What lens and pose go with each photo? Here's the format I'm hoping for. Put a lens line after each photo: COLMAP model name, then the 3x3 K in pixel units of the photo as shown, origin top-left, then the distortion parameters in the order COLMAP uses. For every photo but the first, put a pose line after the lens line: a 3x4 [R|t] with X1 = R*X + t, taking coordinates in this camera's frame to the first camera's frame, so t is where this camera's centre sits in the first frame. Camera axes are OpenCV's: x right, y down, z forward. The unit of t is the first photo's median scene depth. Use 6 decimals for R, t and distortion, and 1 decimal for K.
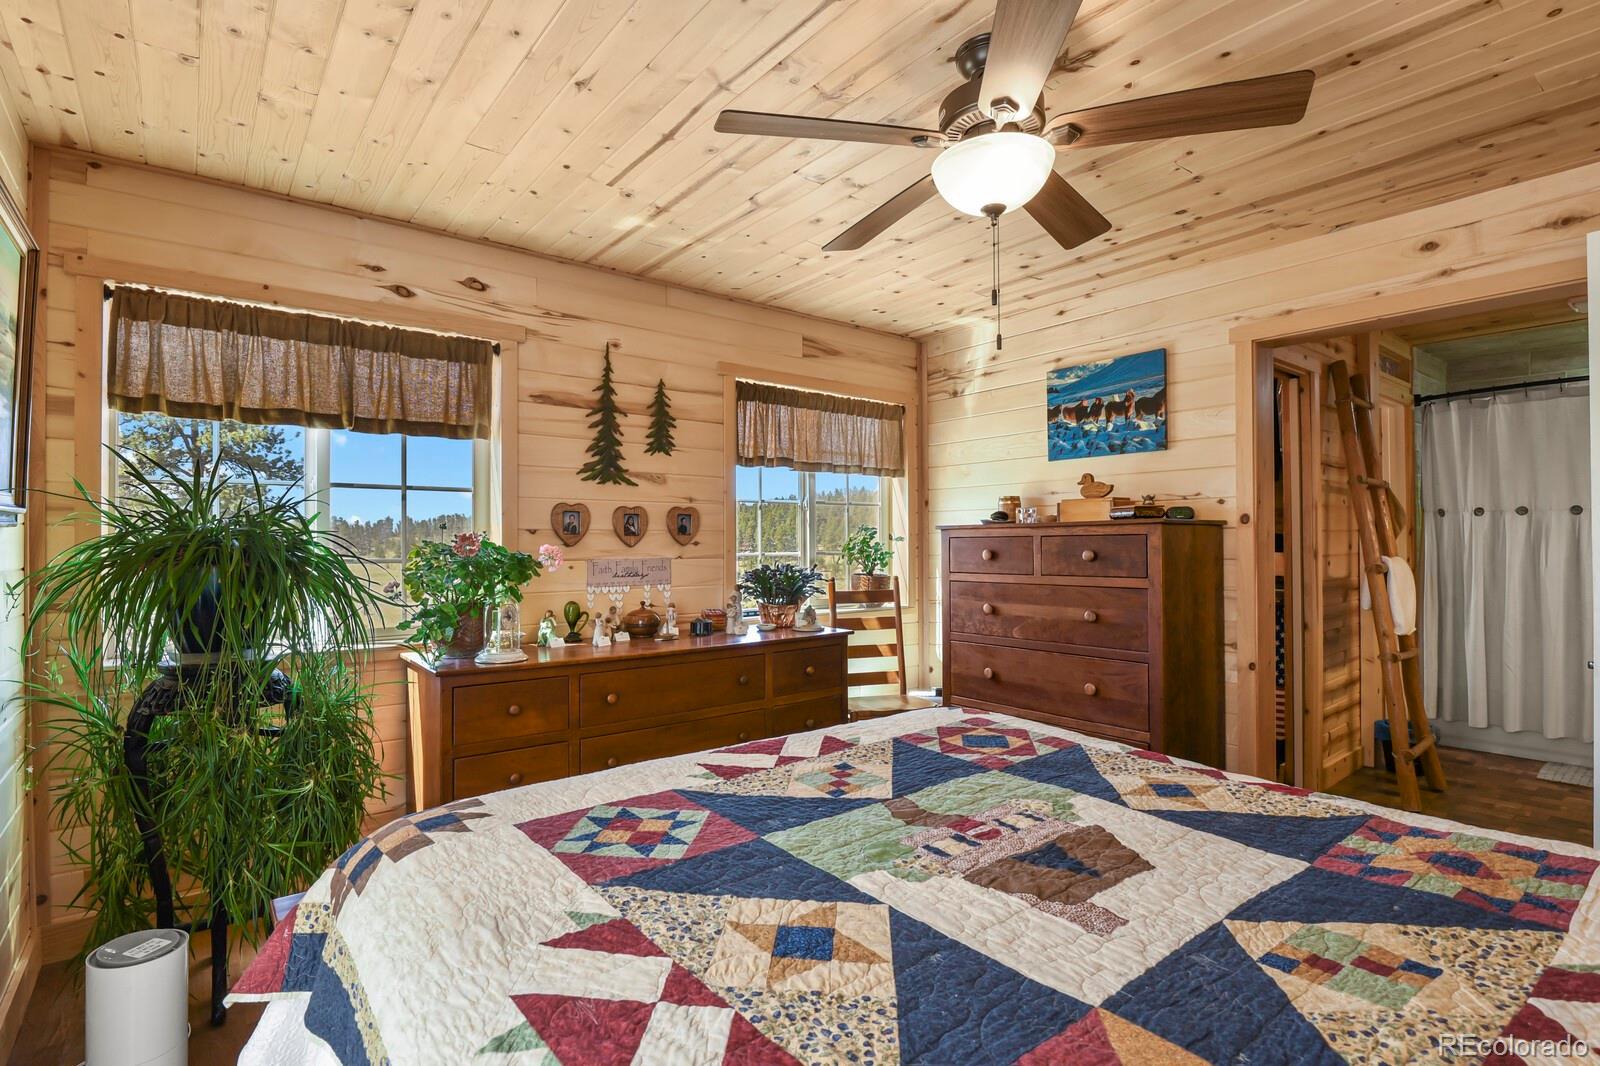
lens RADIAL K [[774.8, 0, 809.0], [0, 774.8, 535.2], [0, 0, 1]] dist [-0.007842, -0.006596]
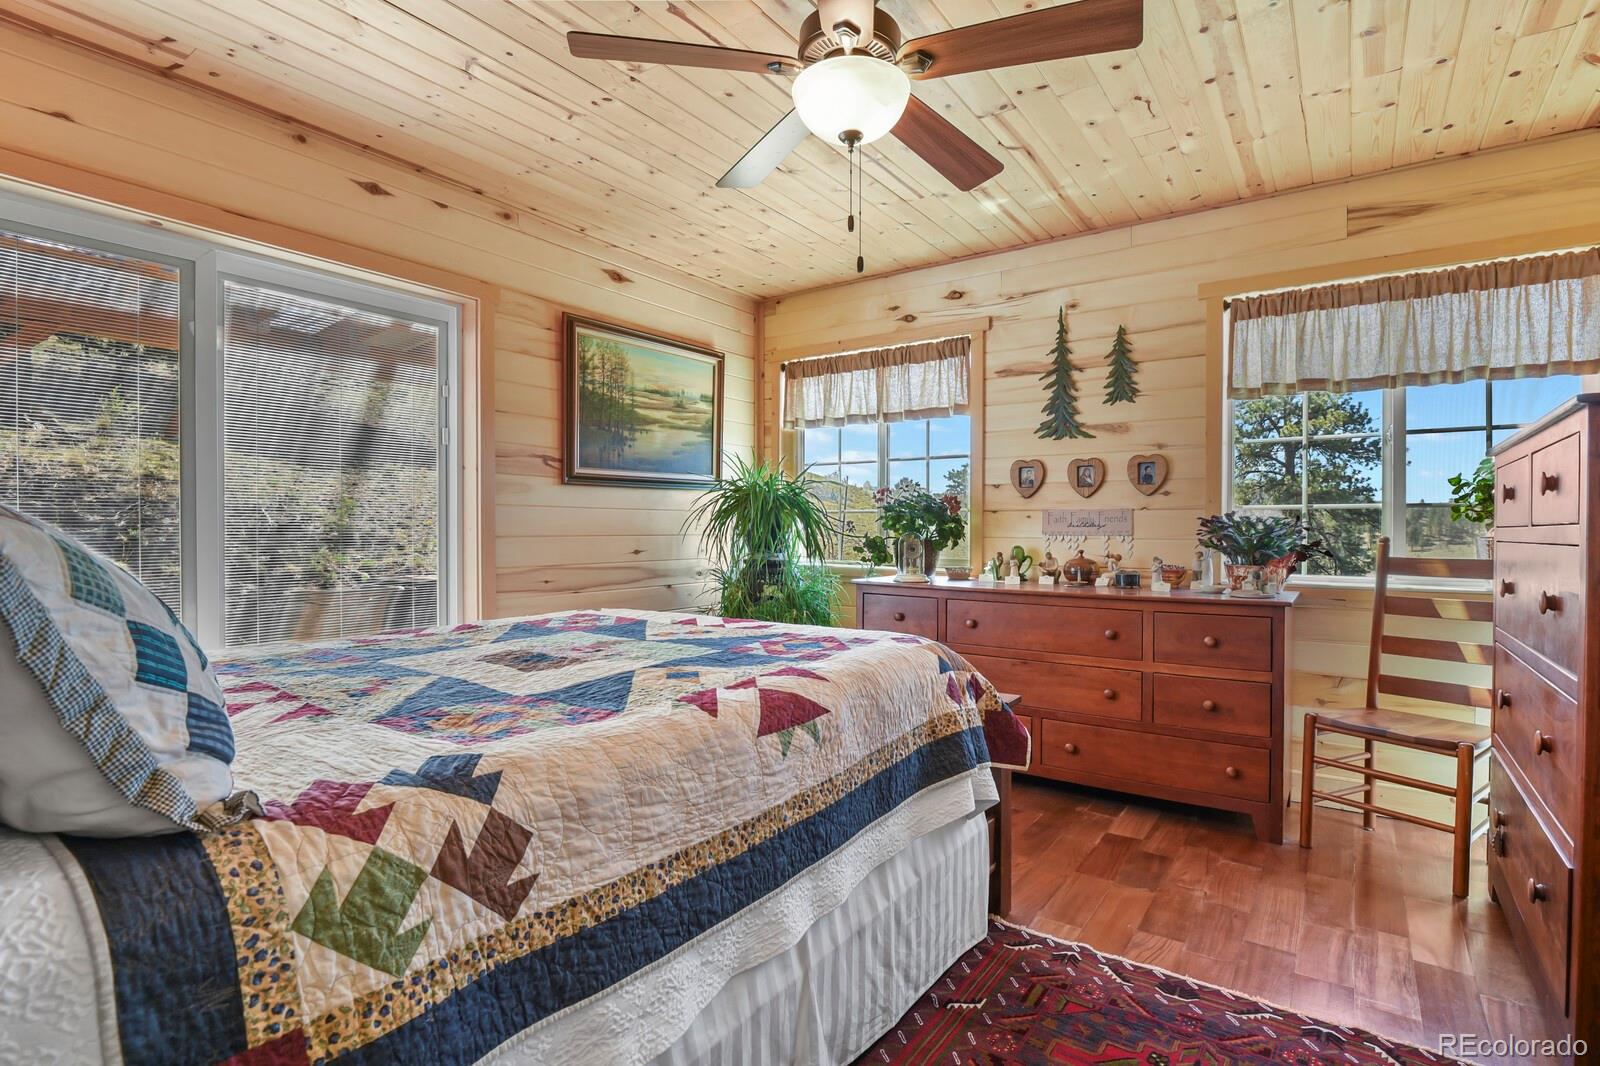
lens RADIAL K [[774.8, 0, 809.0], [0, 774.8, 535.2], [0, 0, 1]] dist [-0.007842, -0.006596]
pose [[0.273302, 0.015394, -0.961805, 0.672989], [0.003126, 0.999852, 0.016891, 0.047090], [0.961923, -0.007623, 0.273213, 0.371632]]
